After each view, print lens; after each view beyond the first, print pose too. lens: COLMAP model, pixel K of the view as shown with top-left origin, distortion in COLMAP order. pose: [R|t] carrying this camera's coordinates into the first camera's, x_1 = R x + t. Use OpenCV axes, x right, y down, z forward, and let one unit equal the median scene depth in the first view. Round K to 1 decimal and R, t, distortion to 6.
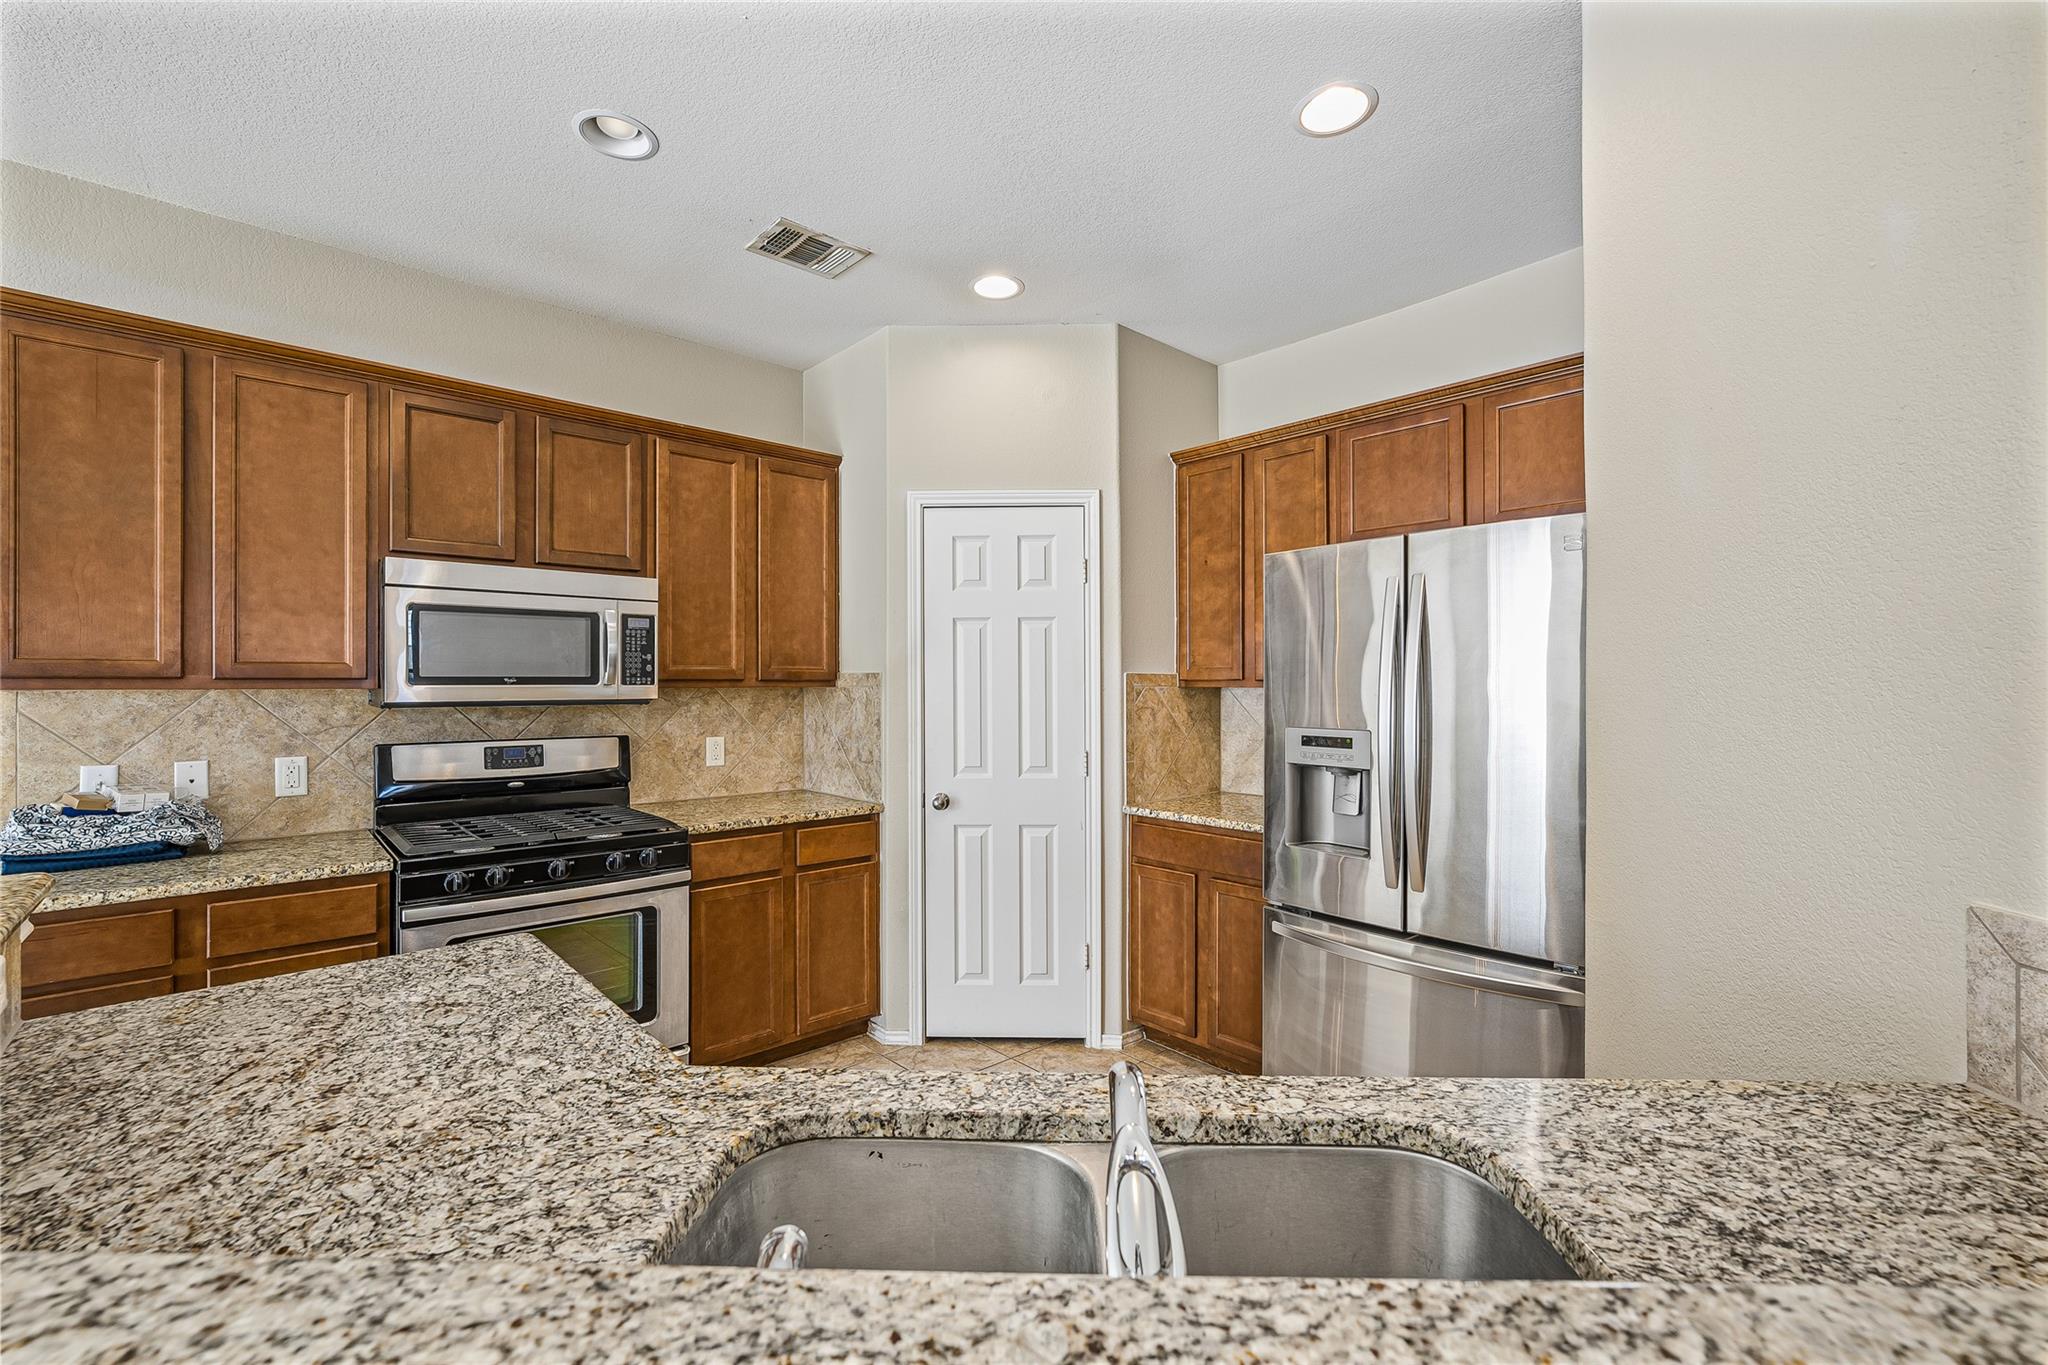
lens RADIAL K [[871.9, 0, 1029.9], [0, 871.9, 679.5], [0, 0, 1]] dist [0.003532, 0.000166]
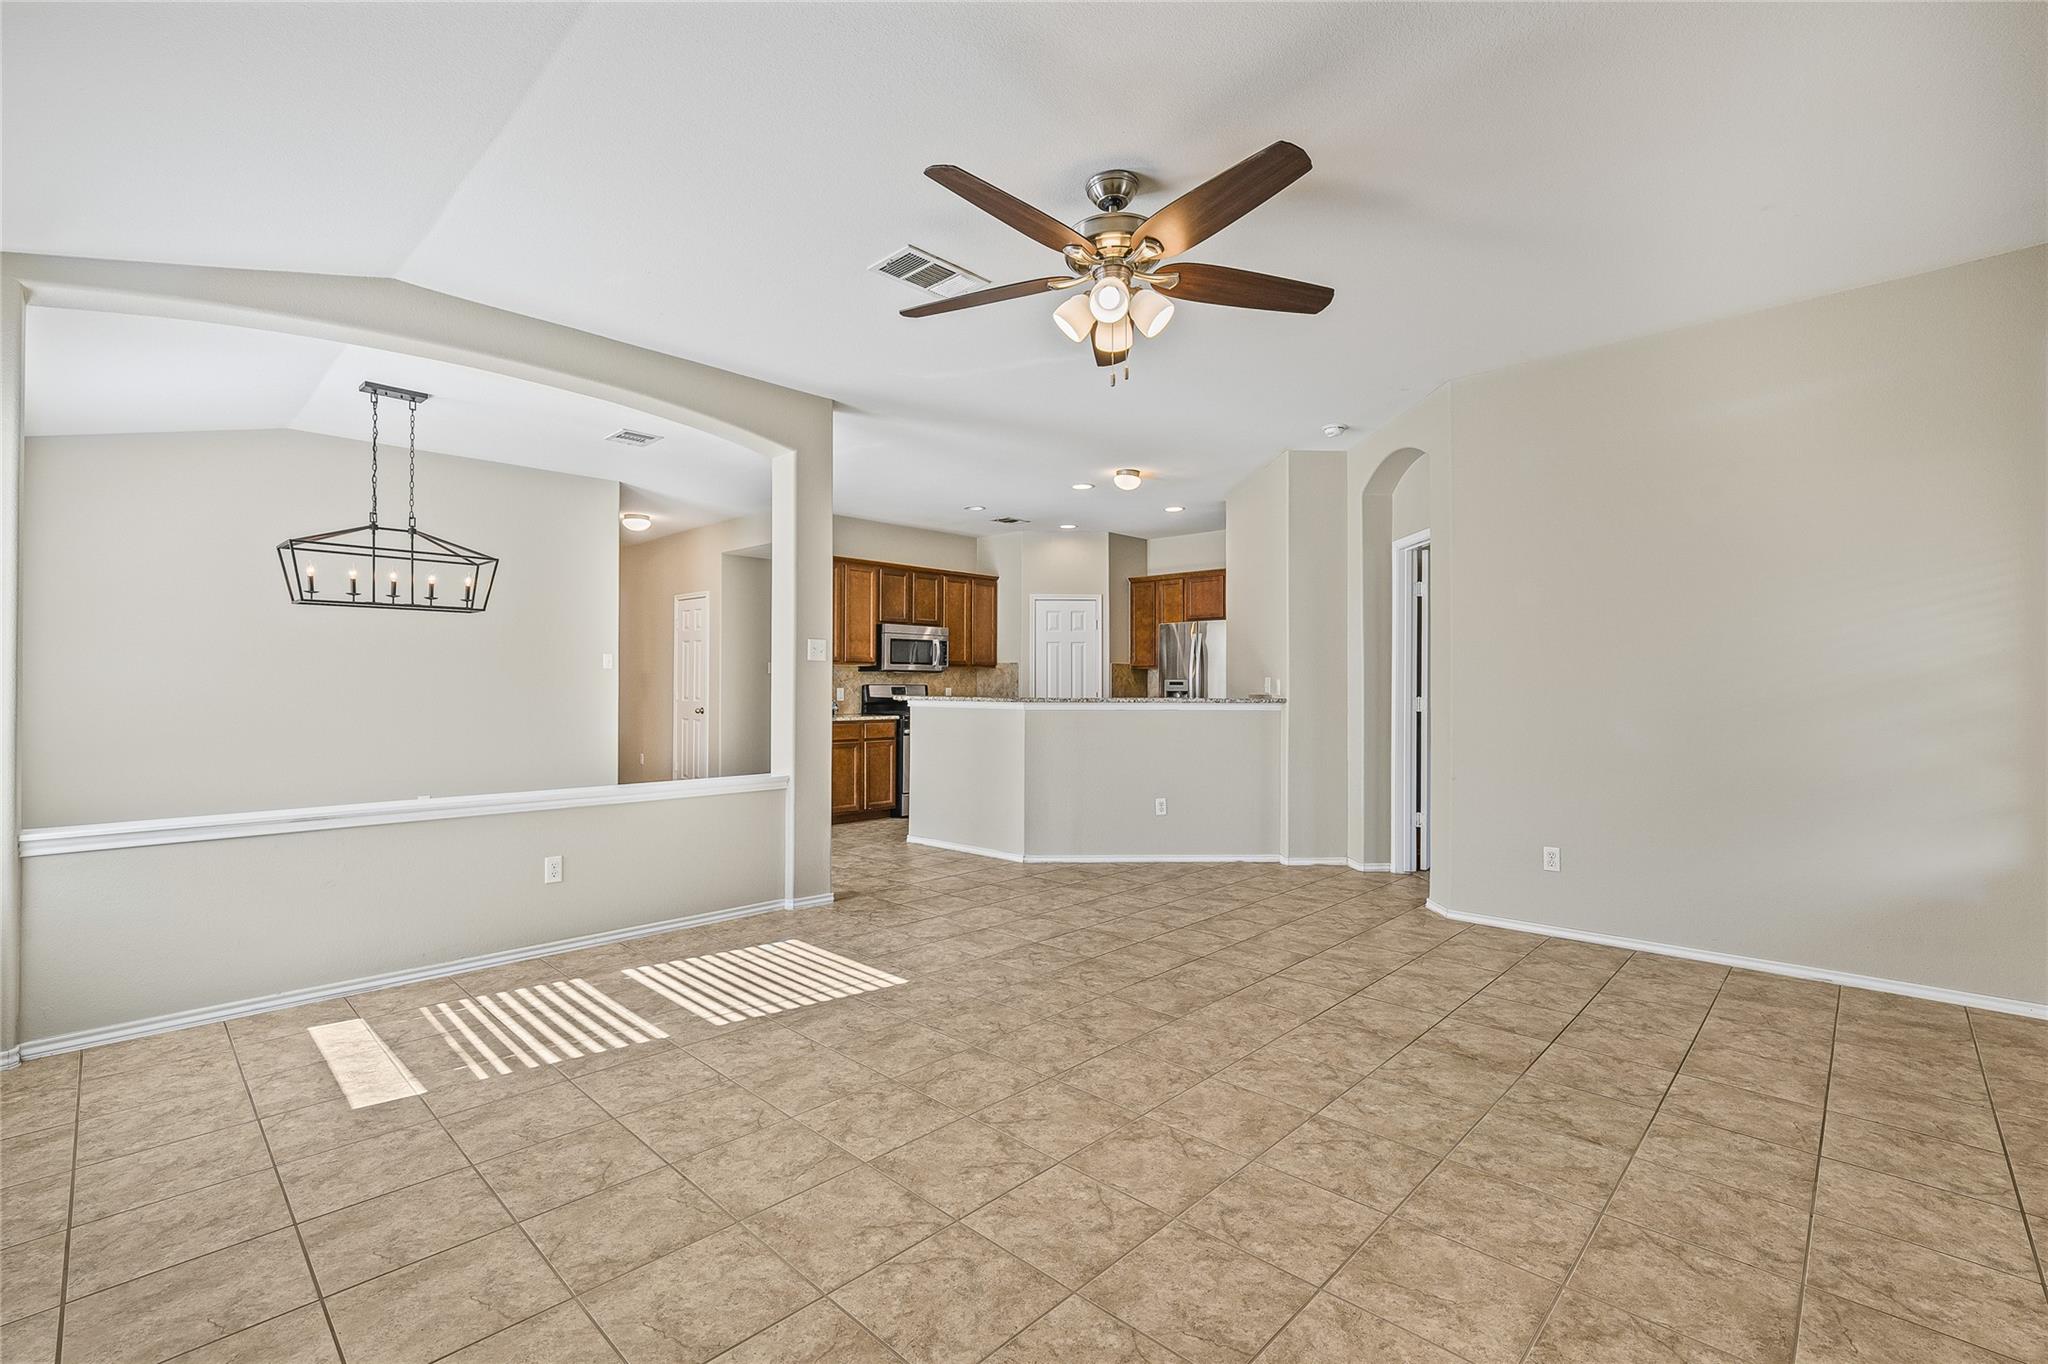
lens RADIAL K [[871.9, 0, 1030.6], [0, 871.9, 685.2], [0, 0, 1]] dist [0.003532, 0.000166]
pose [[0.998401, 0.005555, 0.056261, -0.292753], [-0.005848, 0.999970, 0.005030, 0.049559], [-0.056231, -0.005351, 0.998403, -1.690922]]
